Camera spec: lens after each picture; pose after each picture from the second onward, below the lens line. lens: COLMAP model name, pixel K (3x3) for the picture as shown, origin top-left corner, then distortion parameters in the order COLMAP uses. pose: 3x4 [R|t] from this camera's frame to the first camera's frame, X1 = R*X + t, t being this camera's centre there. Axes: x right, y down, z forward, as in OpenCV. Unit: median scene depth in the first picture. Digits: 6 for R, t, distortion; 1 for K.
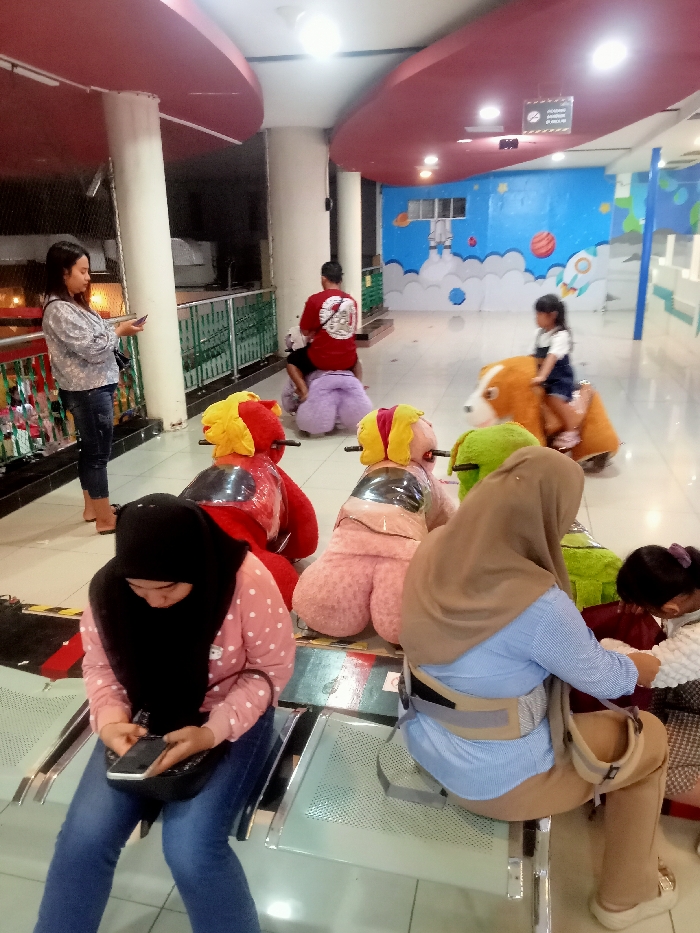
lens RADIAL K [[744.6, 0, 350.0], [0, 744.6, 466.5], [0, 0, 1]] dist [0.065292, 0.005933]
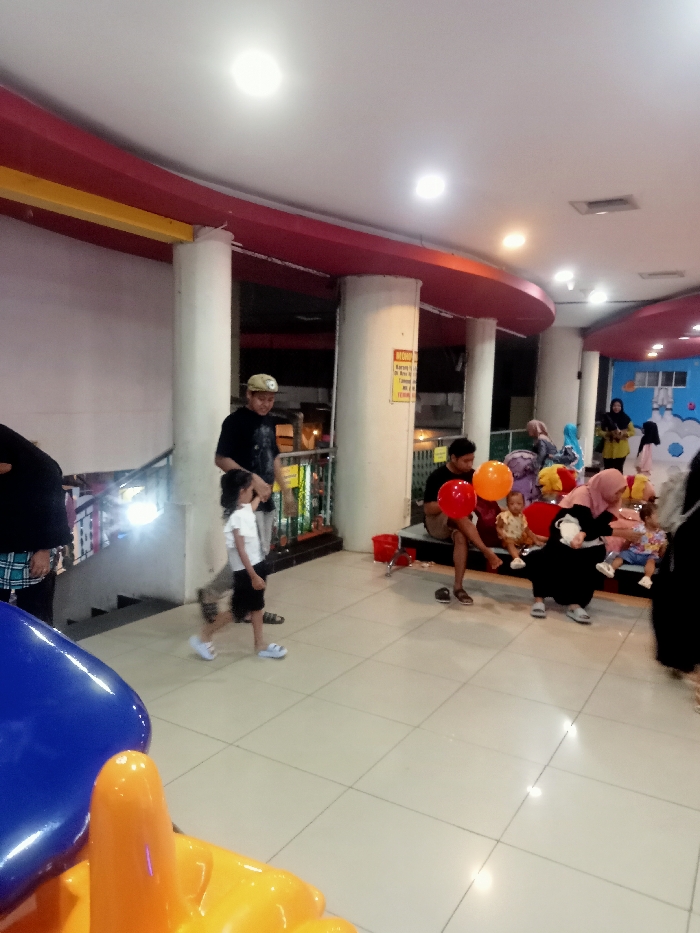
lens RADIAL K [[733.7, 0, 344.5], [0, 733.7, 470.3], [0, 0, 1]] dist [0.092335, -0.083576]
pose [[0.957918, 0.076975, -0.276529, -0.033230], [-0.128563, 0.976396, -0.173559, 0.084834], [0.256642, 0.201806, 0.945203, -0.267823]]
